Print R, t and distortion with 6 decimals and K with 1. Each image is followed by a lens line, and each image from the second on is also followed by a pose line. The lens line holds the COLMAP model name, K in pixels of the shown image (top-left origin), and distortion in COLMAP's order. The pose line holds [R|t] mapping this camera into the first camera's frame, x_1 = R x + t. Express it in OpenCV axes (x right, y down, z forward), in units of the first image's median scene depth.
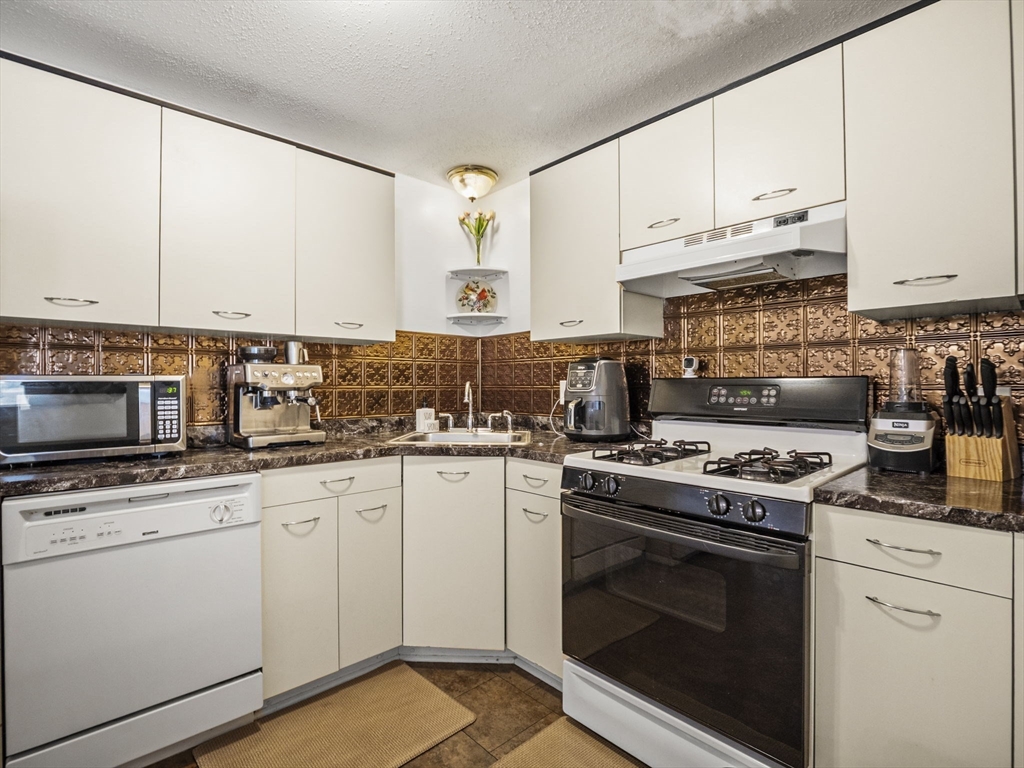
lens RADIAL K [[498.4, 0, 512.0], [0, 498.4, 384.0], [0, 0, 1]] dist [-0.000838, -0.016257]
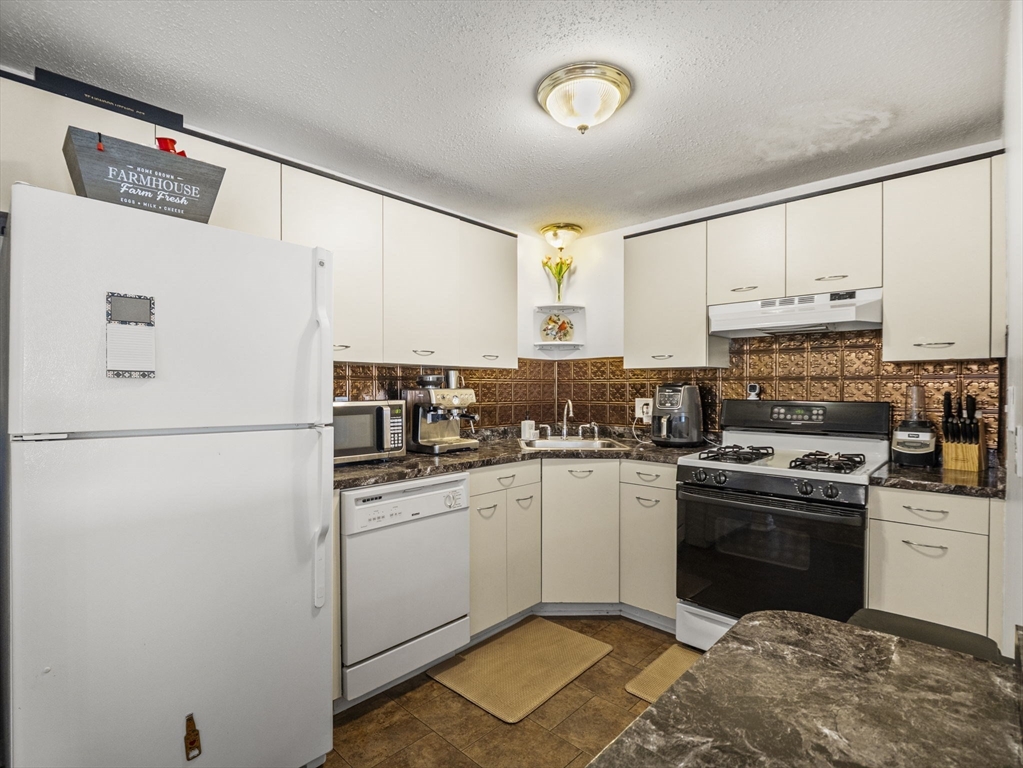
lens RADIAL K [[504.8, 0, 509.9], [0, 504.8, 395.4], [0, 0, 1]] dist [-0.000717, -0.018348]
pose [[0.997841, 0.001311, 0.065660, -0.418118], [-0.002449, 0.999848, 0.017243, -0.048799], [-0.065627, -0.017367, 0.997693, -0.341294]]
